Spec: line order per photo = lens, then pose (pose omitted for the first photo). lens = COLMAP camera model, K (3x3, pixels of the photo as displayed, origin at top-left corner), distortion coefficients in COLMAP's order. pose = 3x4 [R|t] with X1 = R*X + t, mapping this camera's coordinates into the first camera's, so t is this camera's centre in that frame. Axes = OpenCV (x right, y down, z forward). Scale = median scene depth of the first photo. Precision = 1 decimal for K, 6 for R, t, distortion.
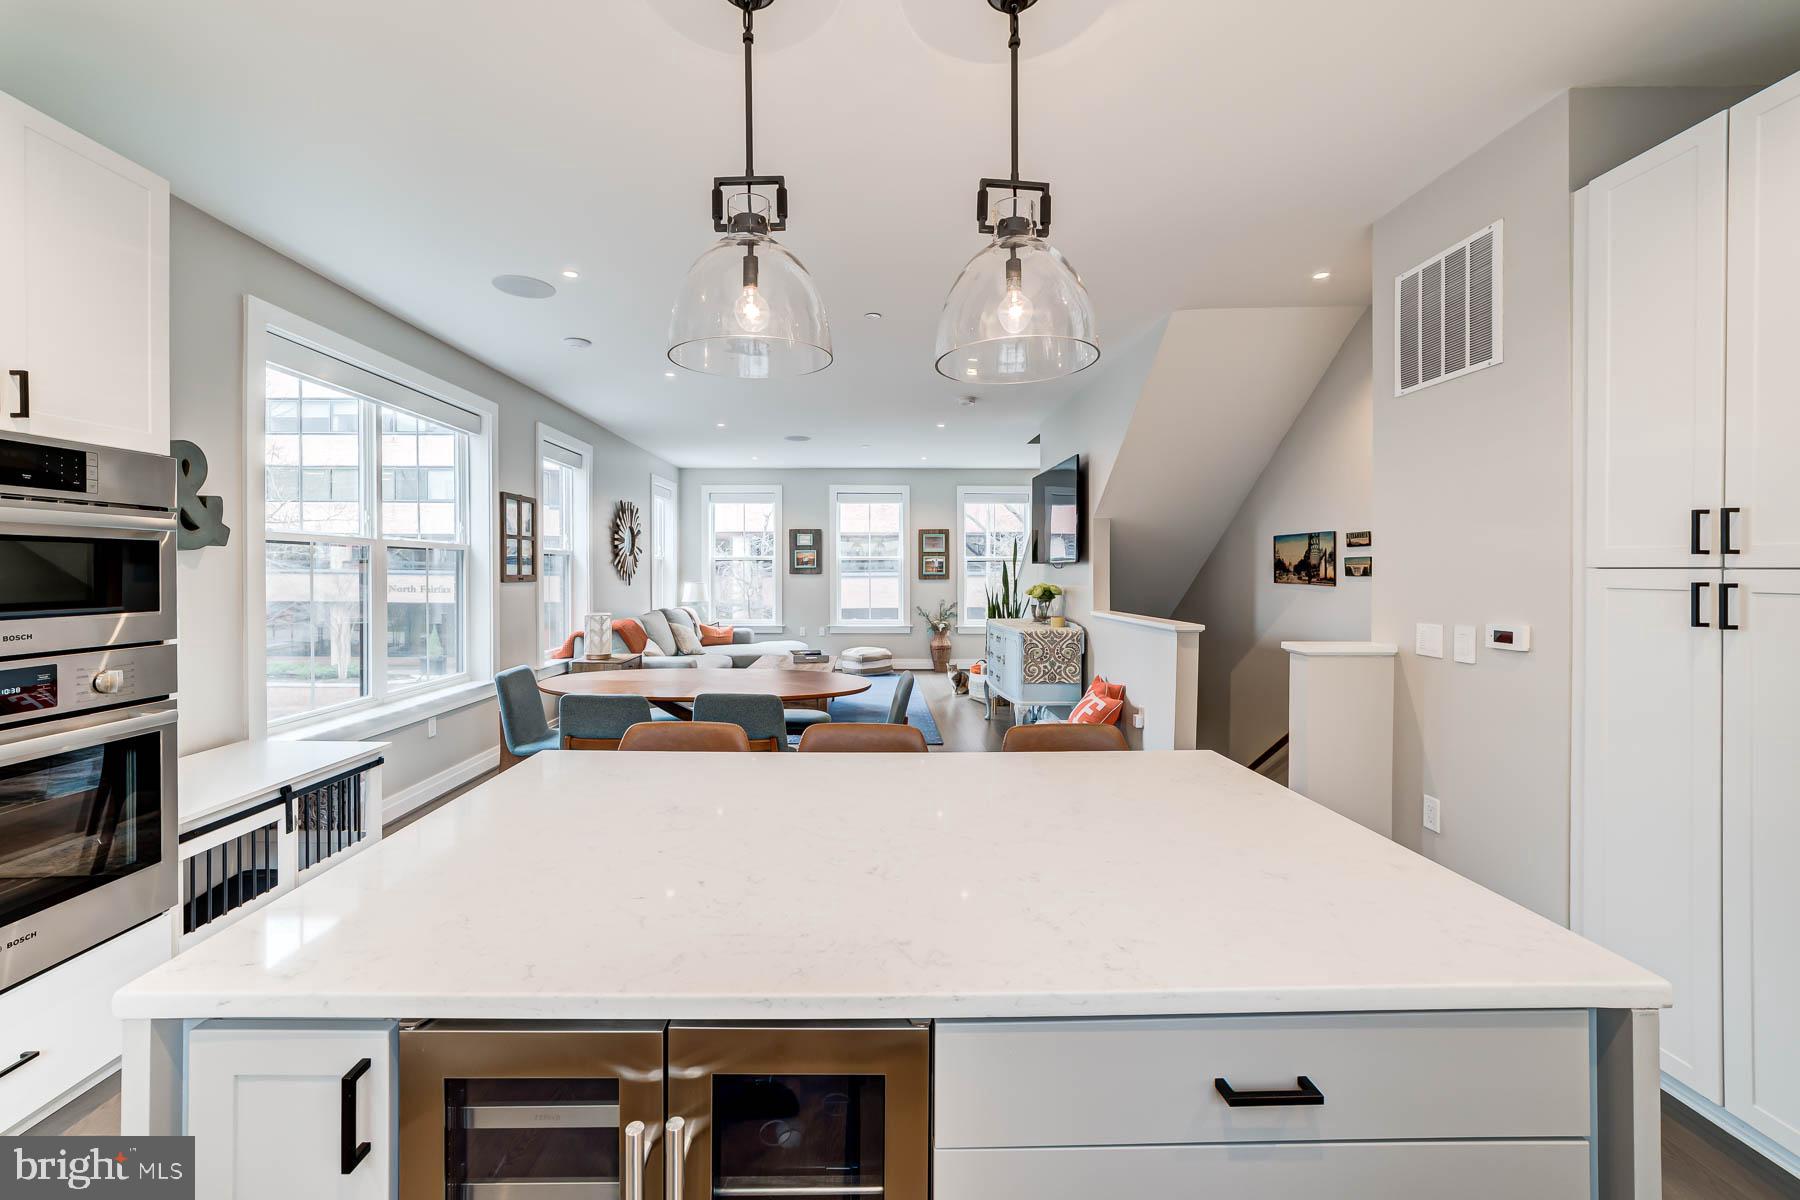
lens RADIAL K [[713.1, 0, 892.8], [0, 713.1, 574.4], [0, 0, 1]] dist [-0.001857, 0.000088]
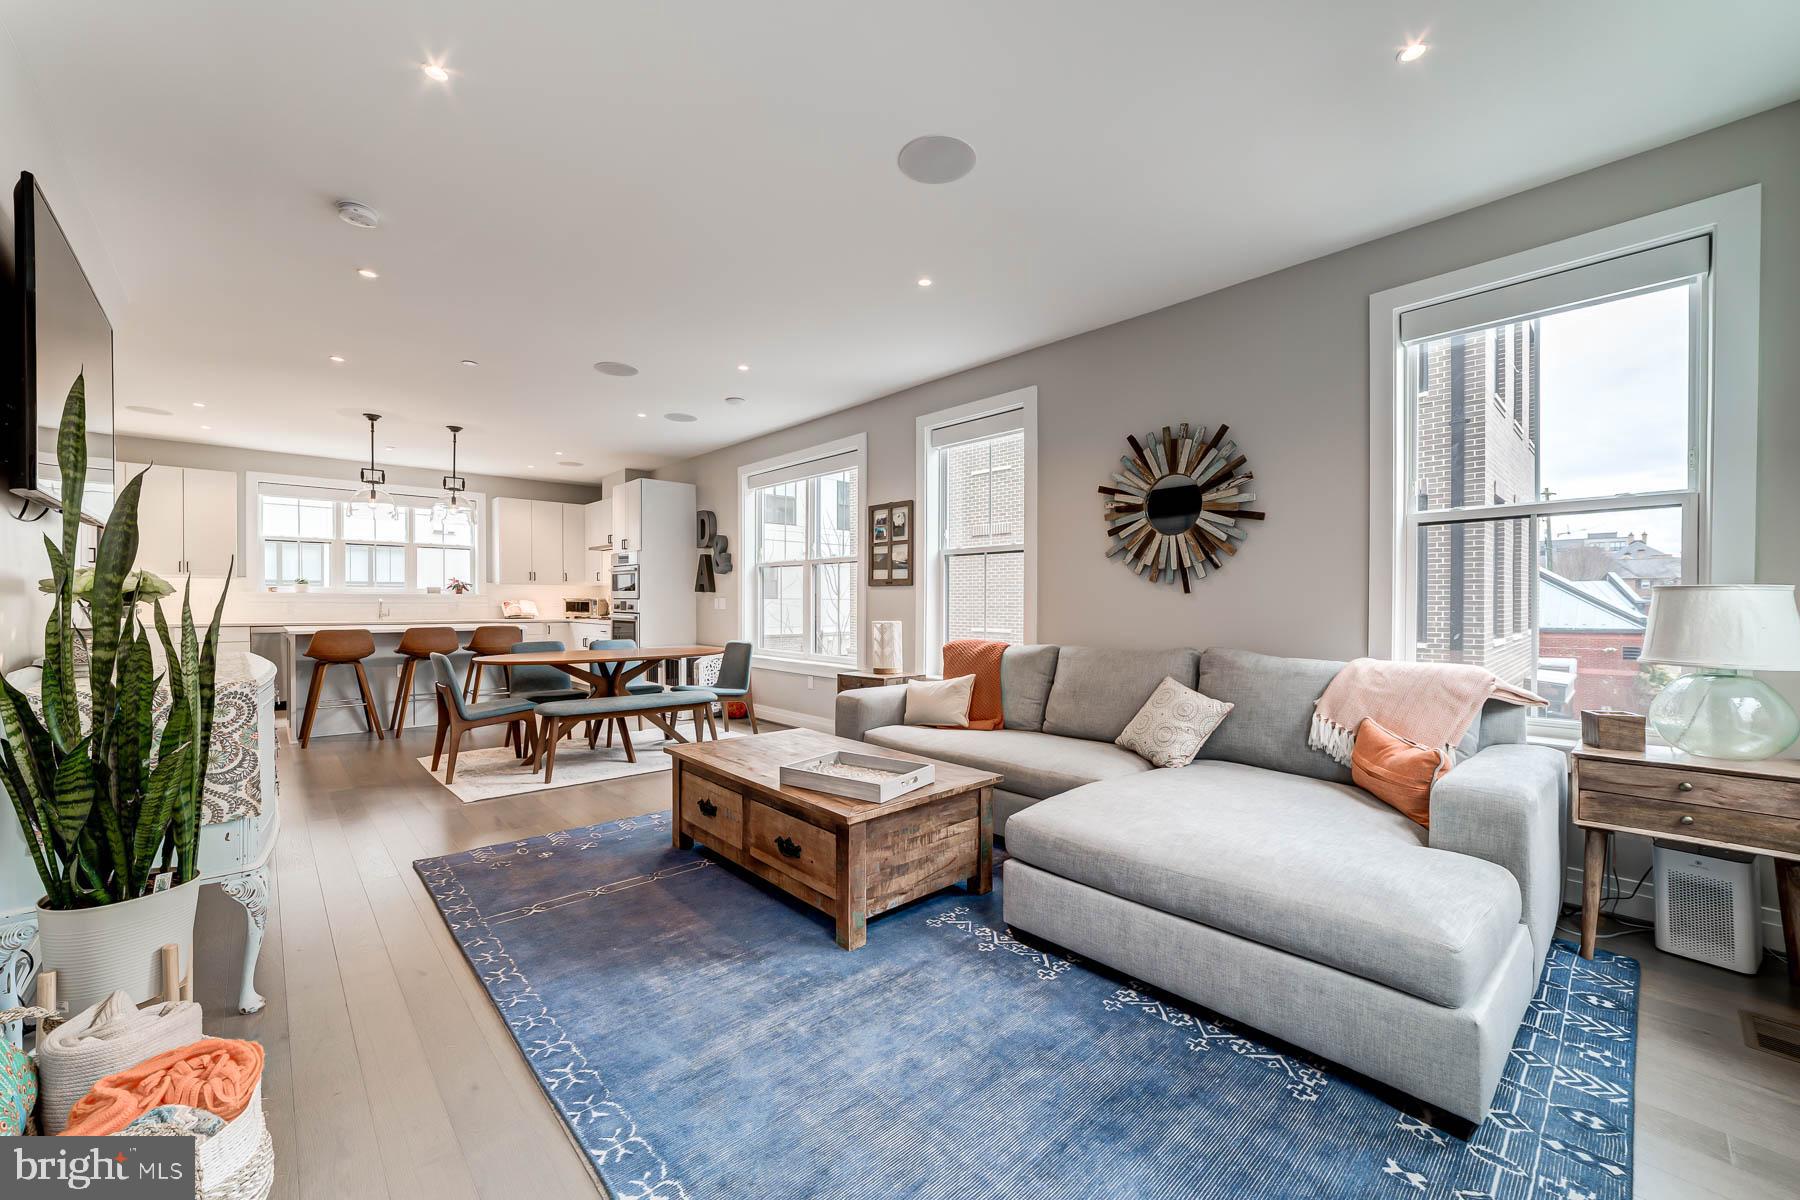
lens RADIAL K [[694.3, 0, 920.4], [0, 694.3, 604.6], [0, 0, 1]] dist [-0.026094, 0.009012]
pose [[-0.742540, -0.002019, -0.669799, 0.076293], [-0.005796, 0.999977, 0.003411, 0.019130], [0.669777, 0.006415, -0.742535, 0.968828]]
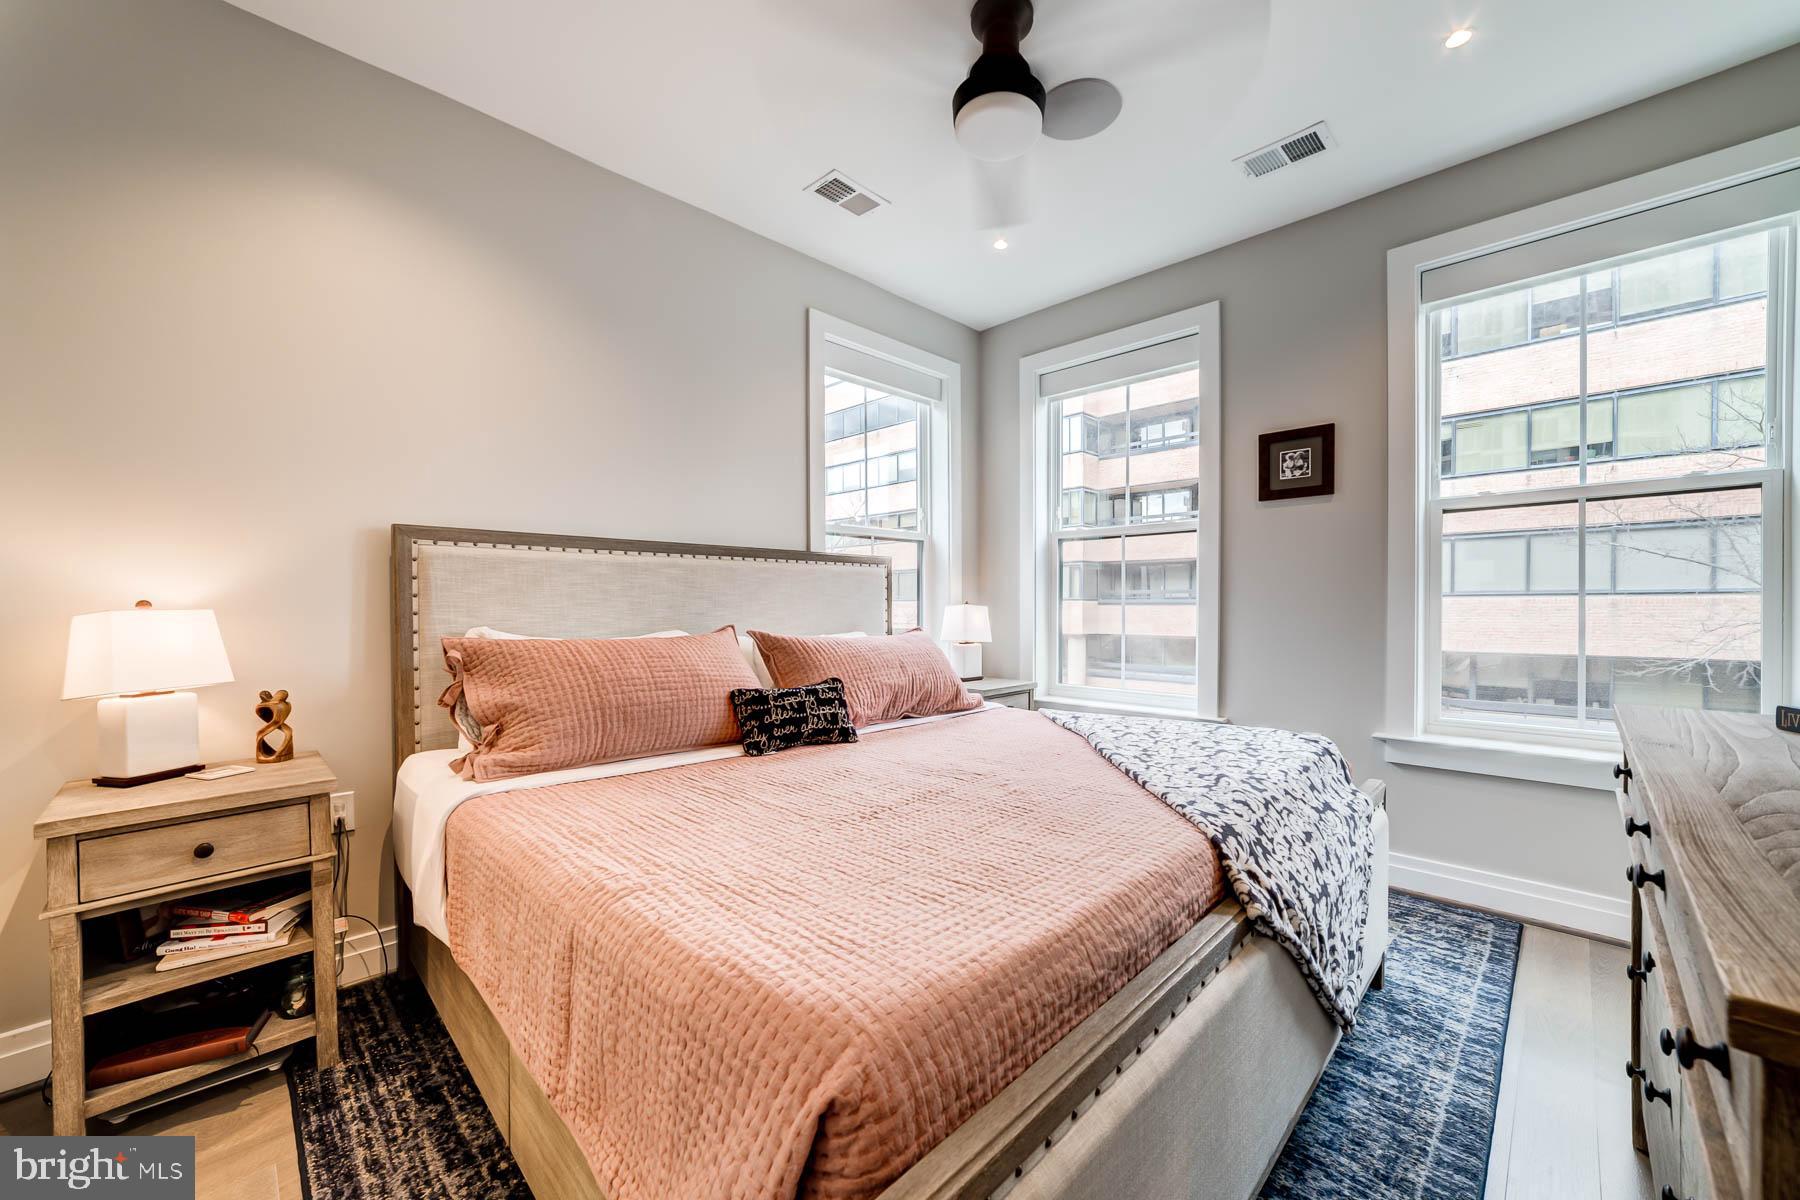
lens RADIAL K [[692.0, 0, 914.3], [0, 692.0, 611.8], [0, 0, 1]] dist [-0.028730, 0.000381]
pose [[0.706516, -0.000228, -0.707697, -0.032231], [-0.000073, 1.000000, -0.000394, 0.018749], [0.707697, 0.000330, 0.706516, 0.677217]]
